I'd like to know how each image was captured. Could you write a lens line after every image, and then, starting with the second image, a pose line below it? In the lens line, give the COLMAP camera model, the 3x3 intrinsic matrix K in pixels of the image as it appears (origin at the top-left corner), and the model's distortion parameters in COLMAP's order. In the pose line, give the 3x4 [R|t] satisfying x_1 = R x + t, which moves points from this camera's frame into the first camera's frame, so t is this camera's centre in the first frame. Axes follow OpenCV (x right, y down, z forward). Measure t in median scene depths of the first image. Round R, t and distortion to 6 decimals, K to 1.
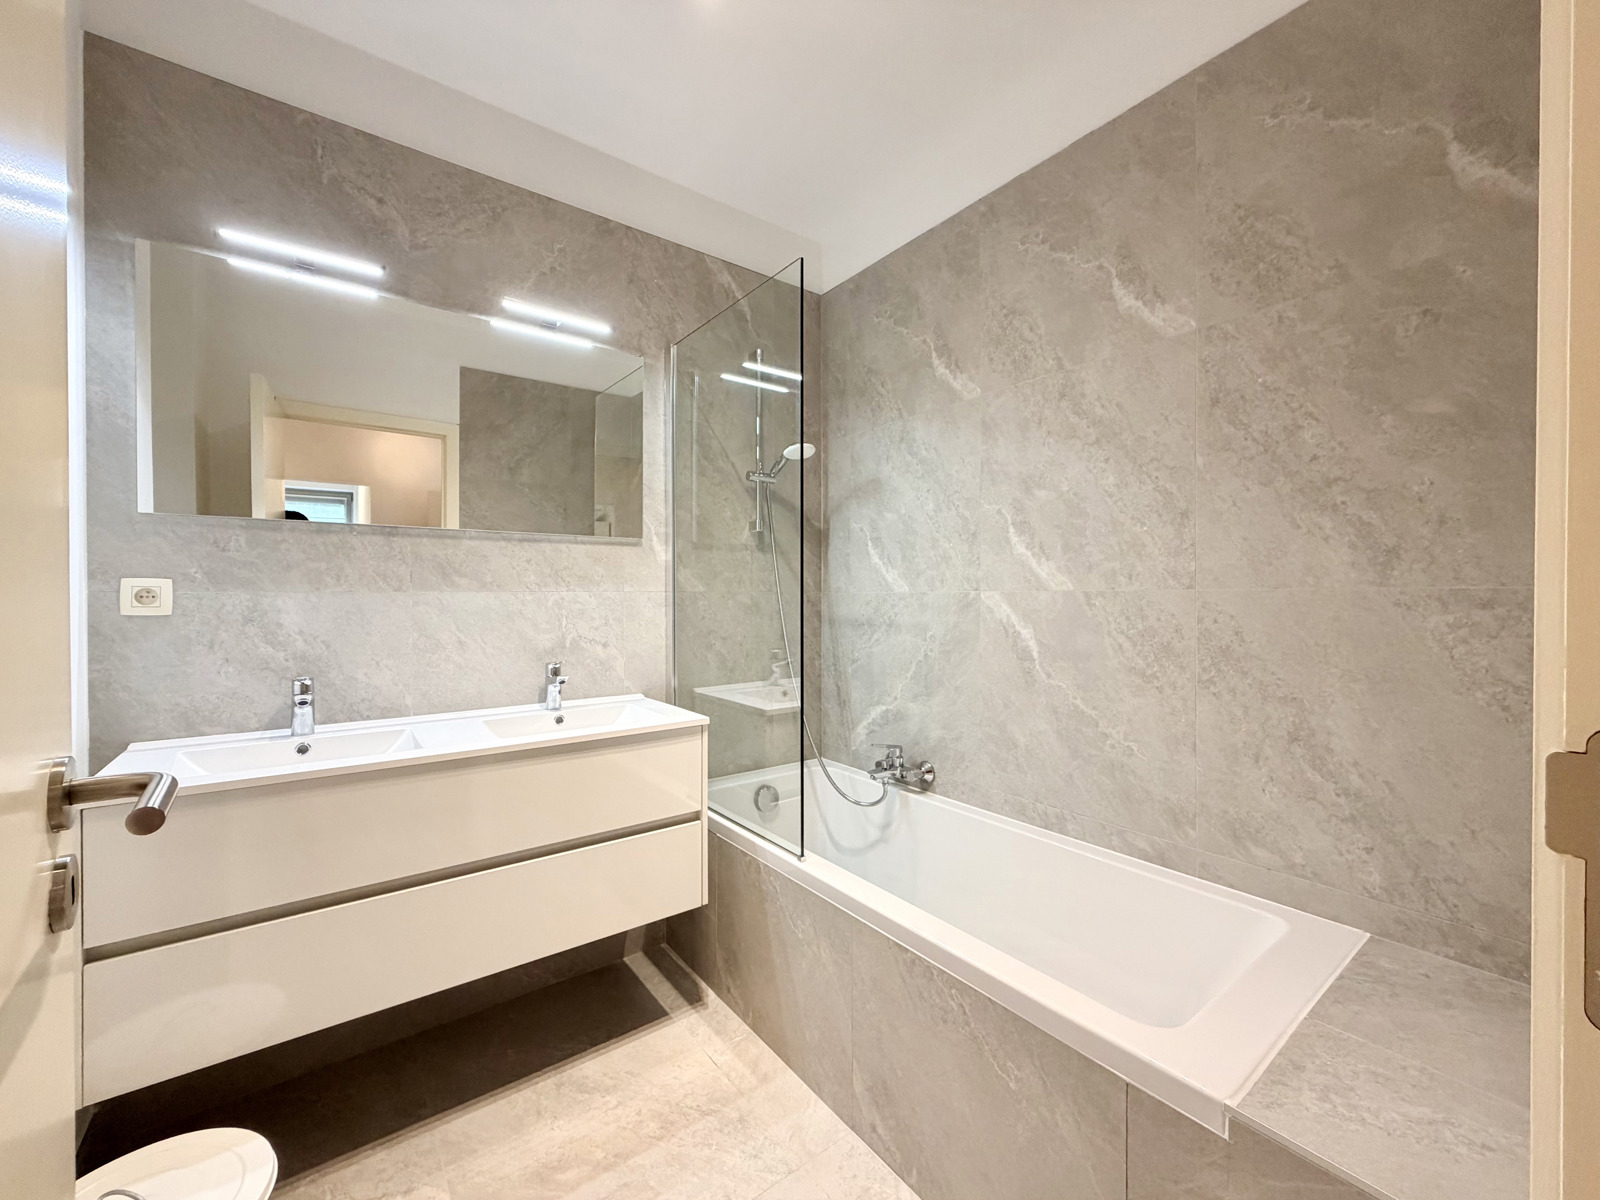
lens RADIAL K [[637.9, 0, 795.6], [0, 637.9, 596.2], [0, 0, 1]] dist [-0.001158, -0.000556]
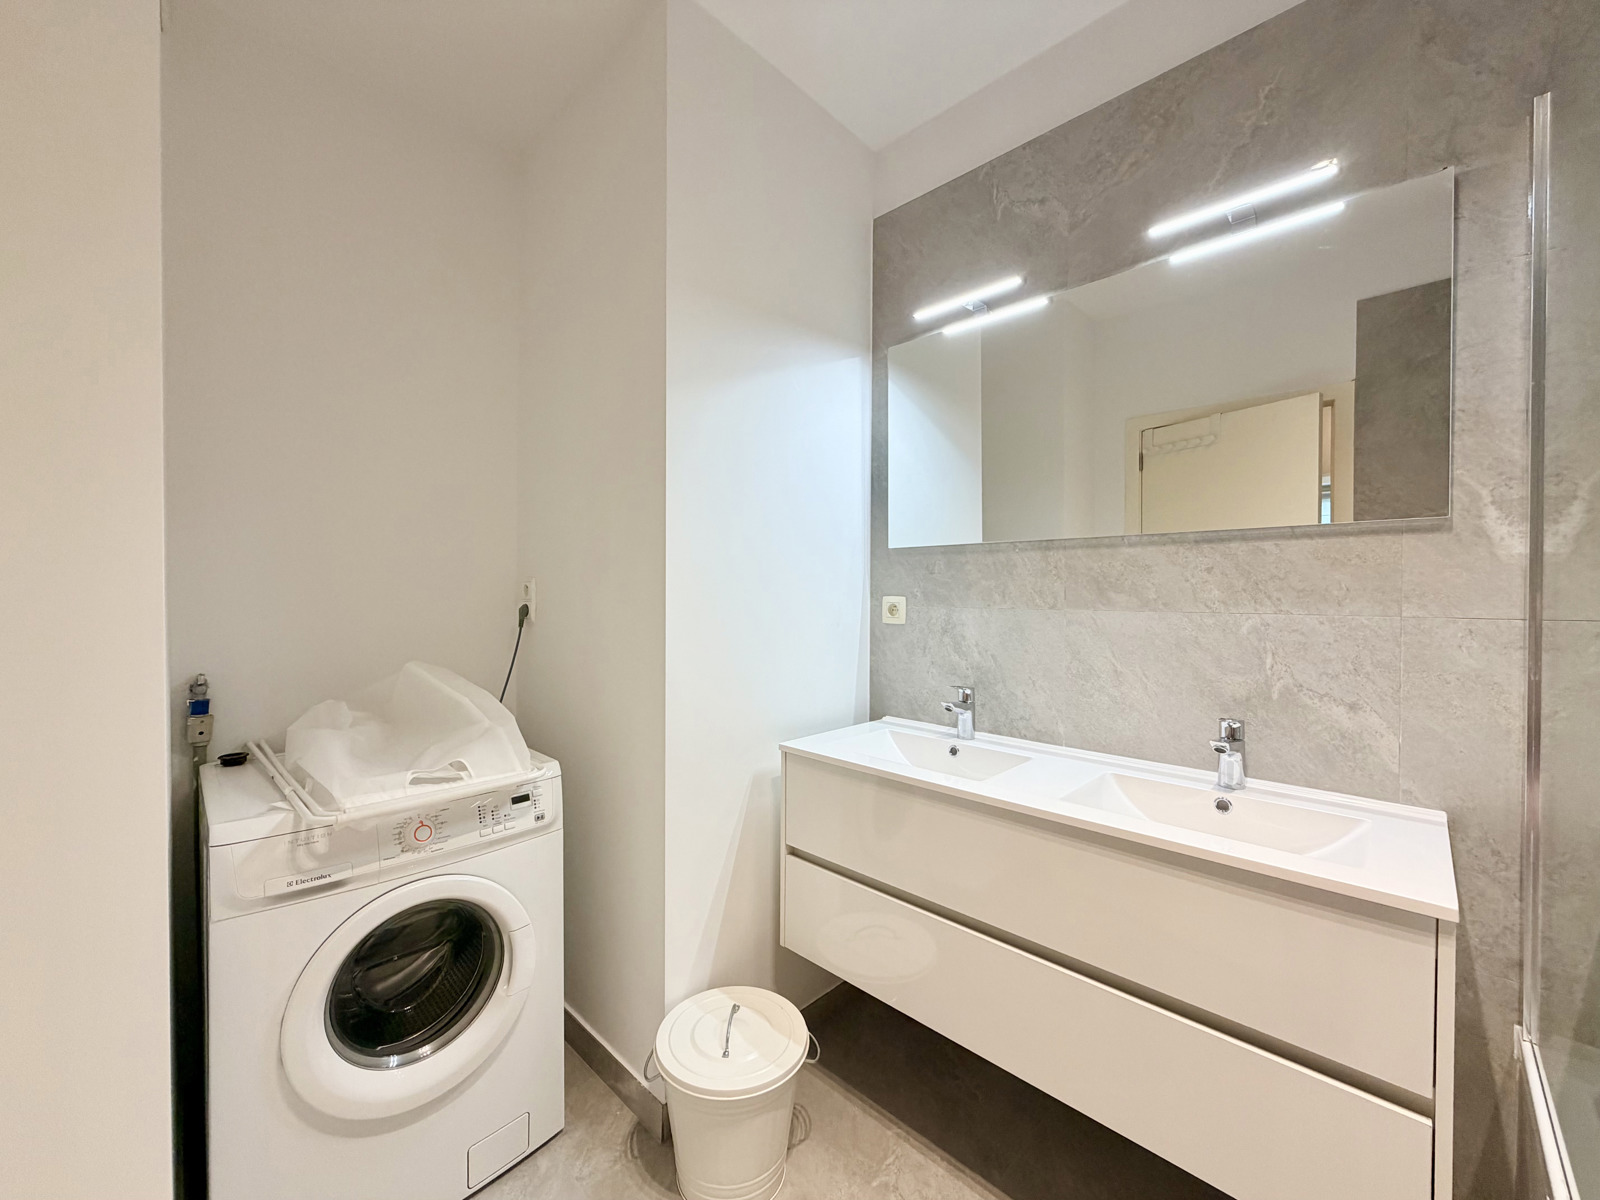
lens RADIAL K [[637.9, 0, 796.3], [0, 637.9, 596.2], [0, 0, 1]] dist [-0.001158, -0.000556]
pose [[0.148204, 0.007799, -0.988926, 0.242681], [-0.008467, 0.999942, 0.006617, -0.029362], [0.988921, 0.007392, 0.148262, 0.491390]]
